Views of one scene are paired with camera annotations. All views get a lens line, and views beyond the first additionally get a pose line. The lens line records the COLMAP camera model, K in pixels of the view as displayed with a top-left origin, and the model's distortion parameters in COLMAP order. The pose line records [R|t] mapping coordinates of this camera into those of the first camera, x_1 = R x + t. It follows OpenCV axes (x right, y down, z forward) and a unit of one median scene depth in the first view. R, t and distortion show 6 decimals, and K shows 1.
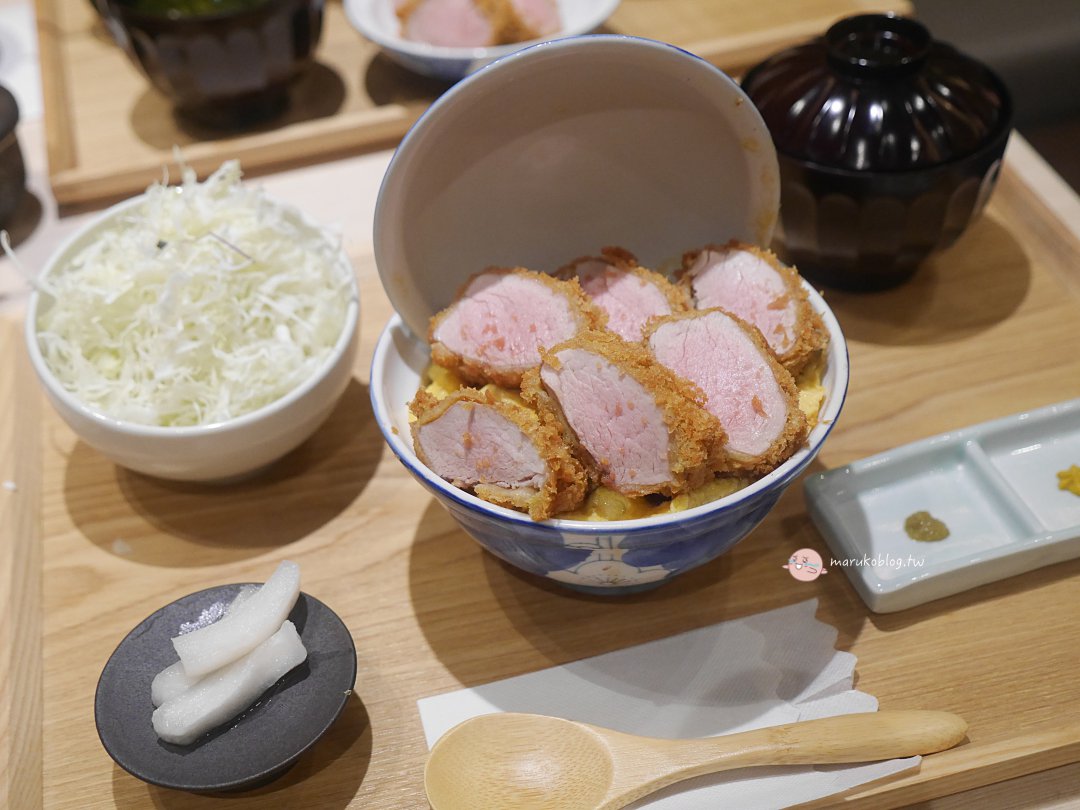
lens RADIAL K [[1568.9, 0, 539.8], [0, 1568.9, 404.3], [0, 0, 1]] dist [-0.014368, 0.000000]
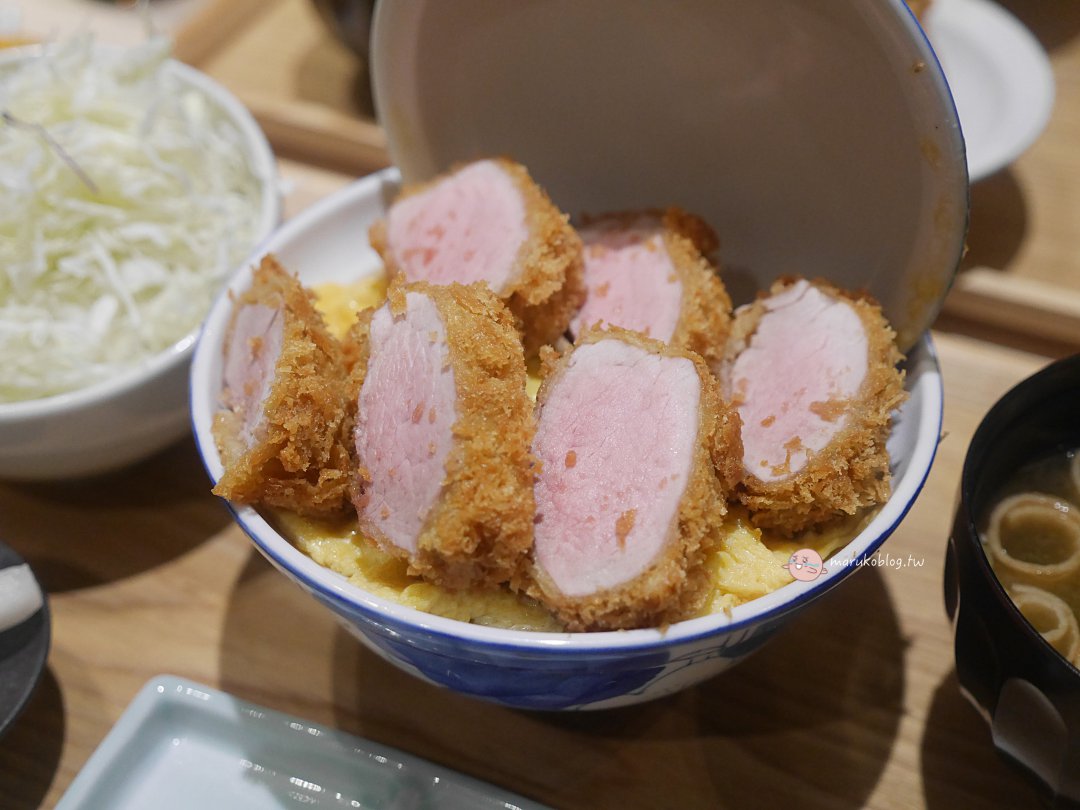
lens RADIAL K [[1568.9, 0, 539.6], [0, 1568.9, 406.1], [0, 0, 1]] dist [-0.014368, 0.000000]
pose [[0.770228, 0.485058, -0.414087, 0.336882], [-0.461951, 0.871958, 0.162147, -0.119433], [0.439717, 0.066398, 0.895679, 0.455020]]
